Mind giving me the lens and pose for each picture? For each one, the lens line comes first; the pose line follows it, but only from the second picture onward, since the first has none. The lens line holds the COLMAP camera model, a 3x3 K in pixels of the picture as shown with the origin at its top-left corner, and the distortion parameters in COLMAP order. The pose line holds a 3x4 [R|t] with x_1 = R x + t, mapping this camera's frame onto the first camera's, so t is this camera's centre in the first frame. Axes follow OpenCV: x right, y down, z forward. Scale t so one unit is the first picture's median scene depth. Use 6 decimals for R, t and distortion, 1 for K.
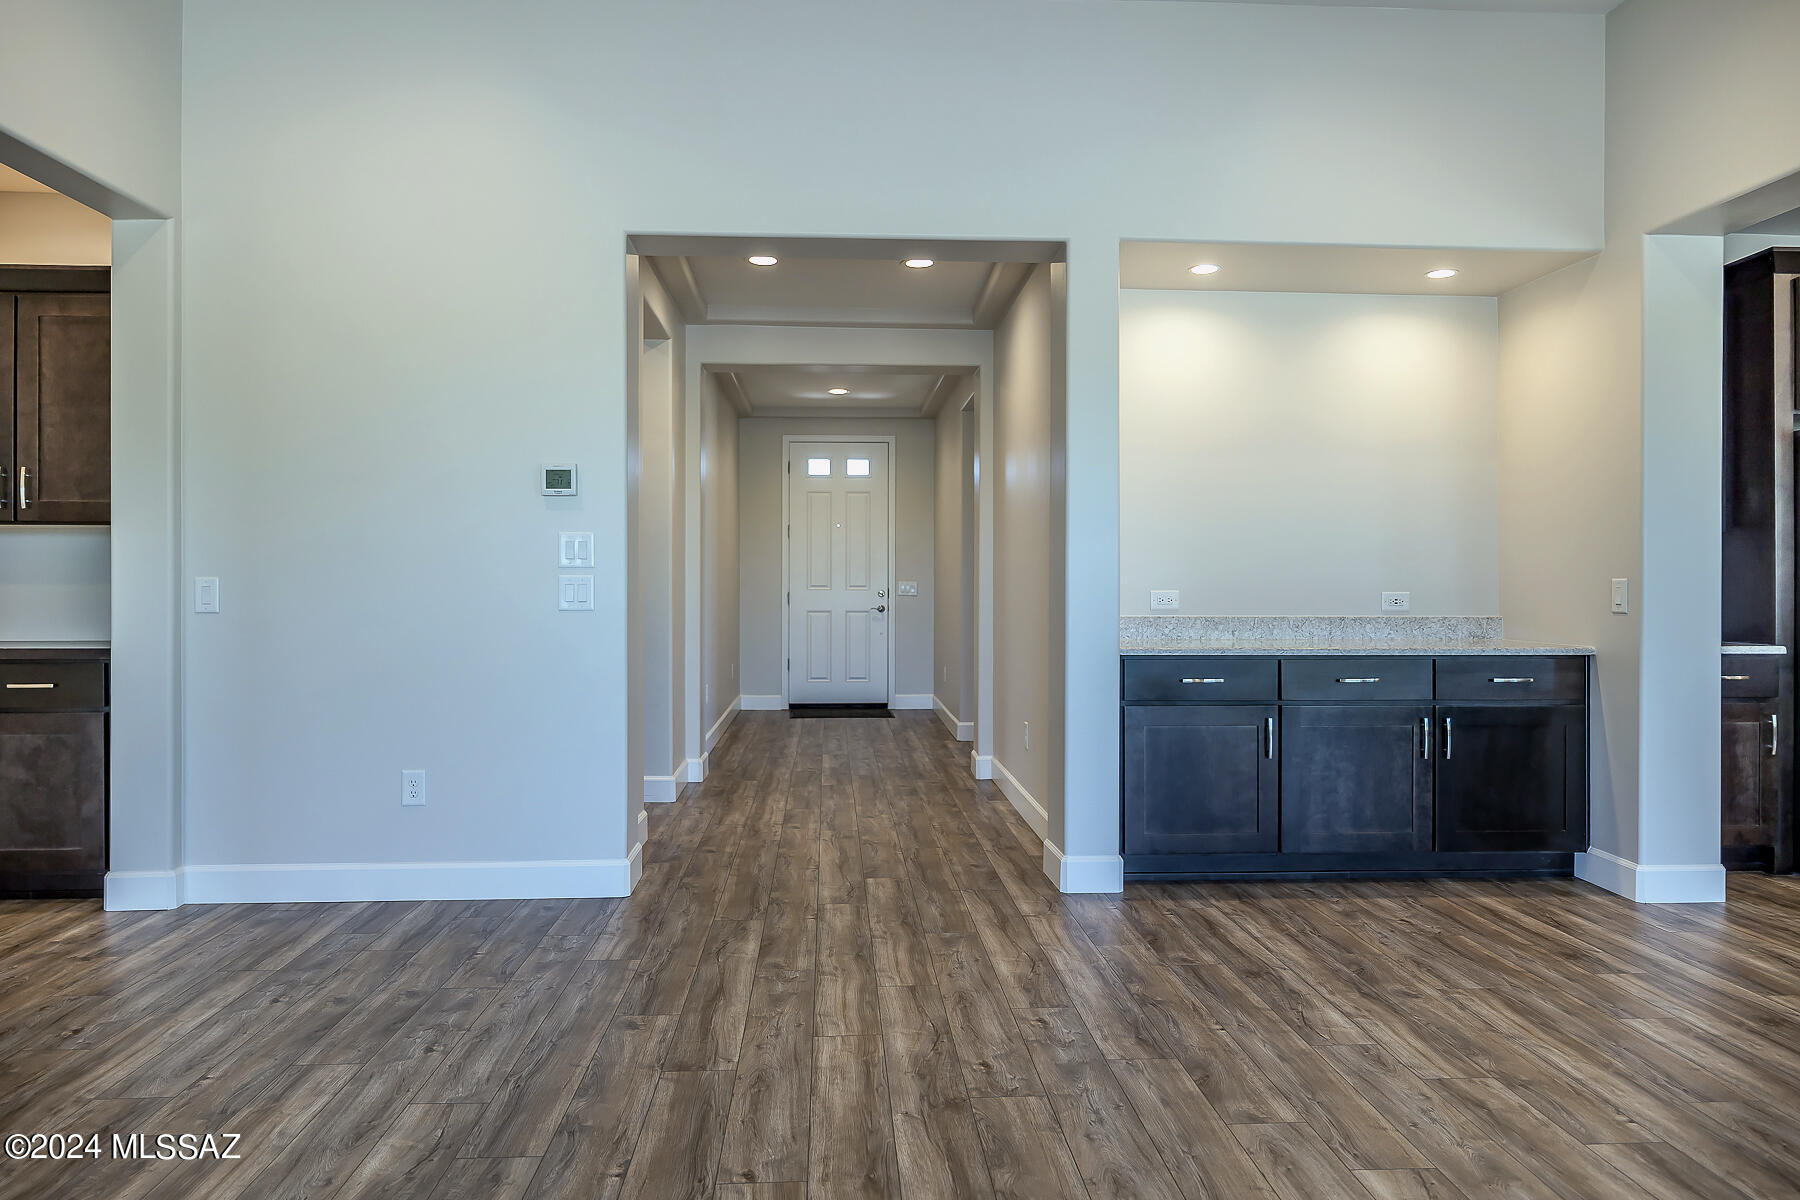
lens RADIAL K [[1187.6, 0, 860.4], [0, 1187.6, 598.6], [0, 0, 1]] dist [0.001868, 0.001246]
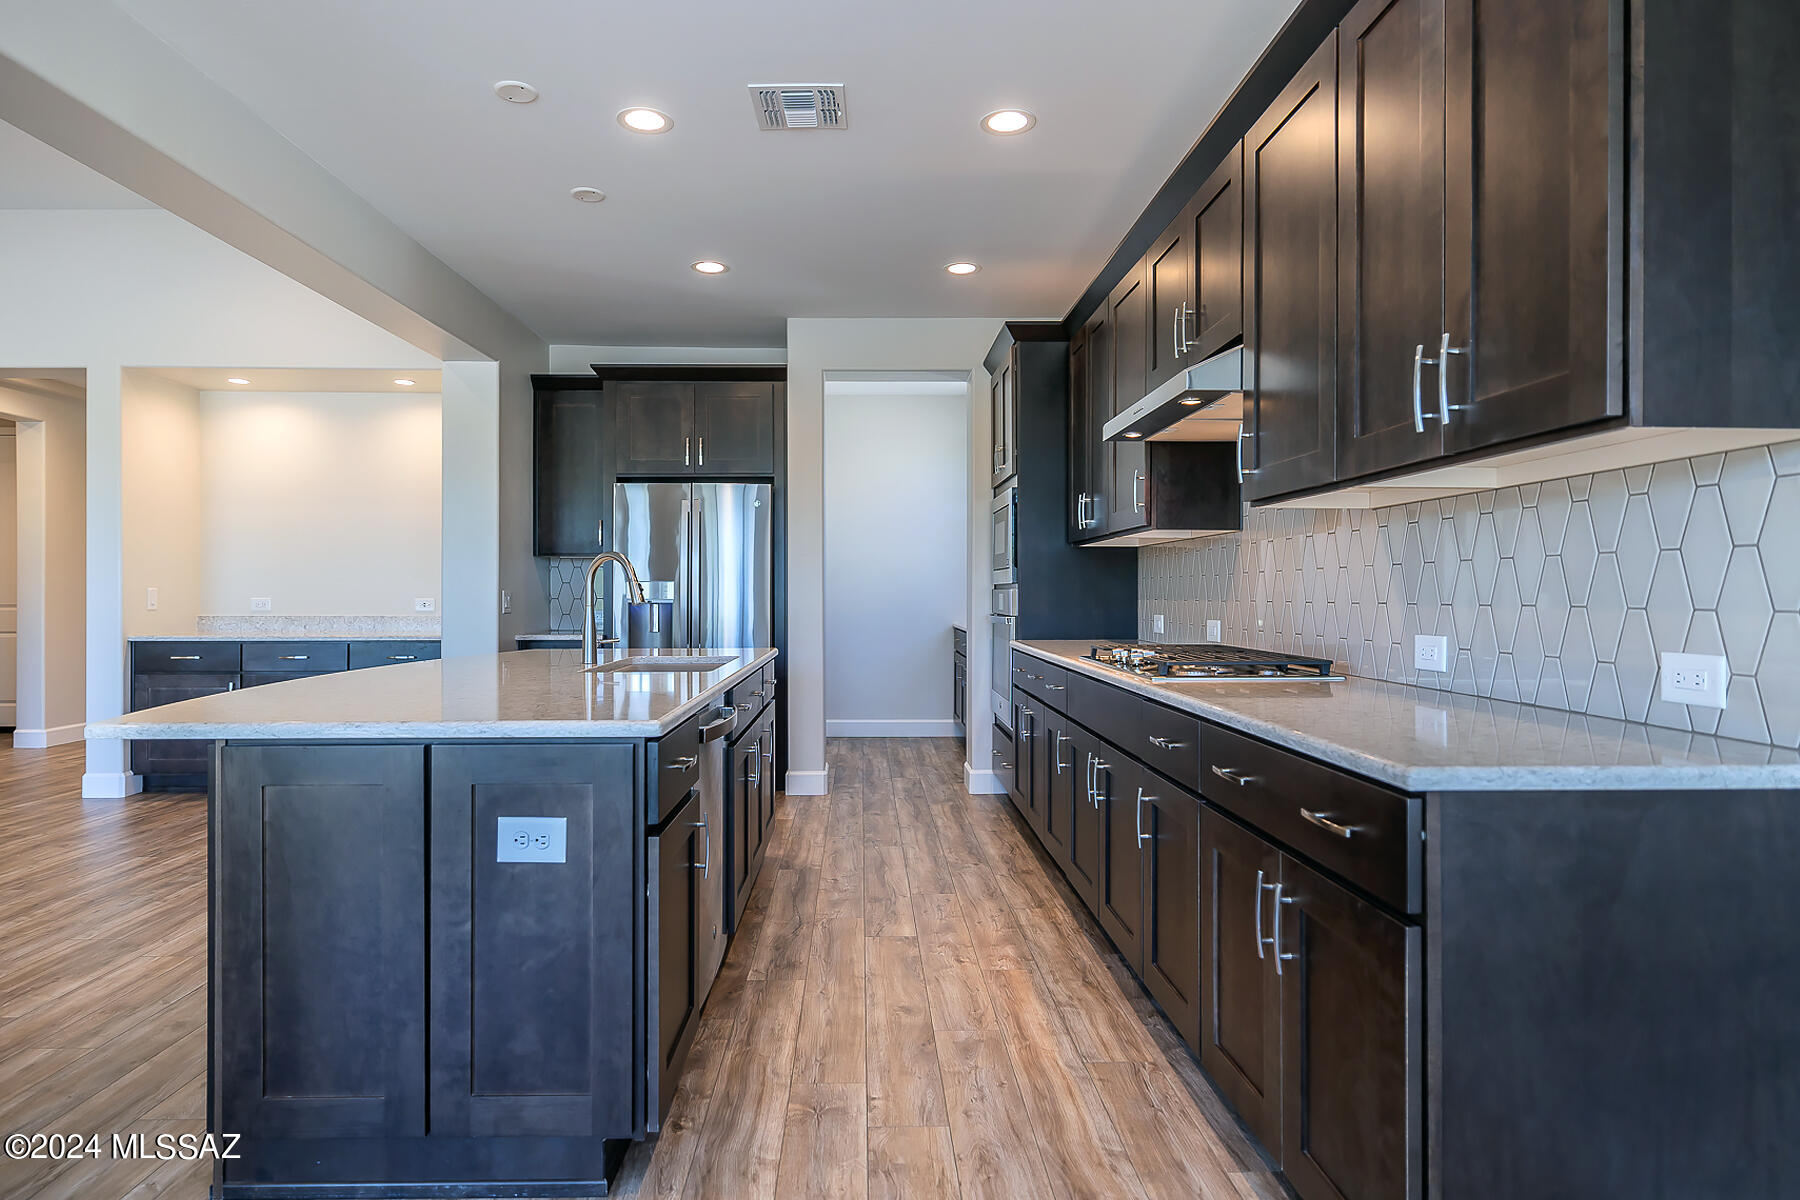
lens RADIAL K [[1040.1, 0, 902.3], [0, 1040.1, 596.5], [0, 0, 1]] dist [-0.005724, 0.002462]
pose [[0.999386, -0.004581, -0.034744, 1.568862], [0.004374, 0.999972, -0.006033, 0.004085], [0.034770, 0.005877, 0.999378, -0.368393]]
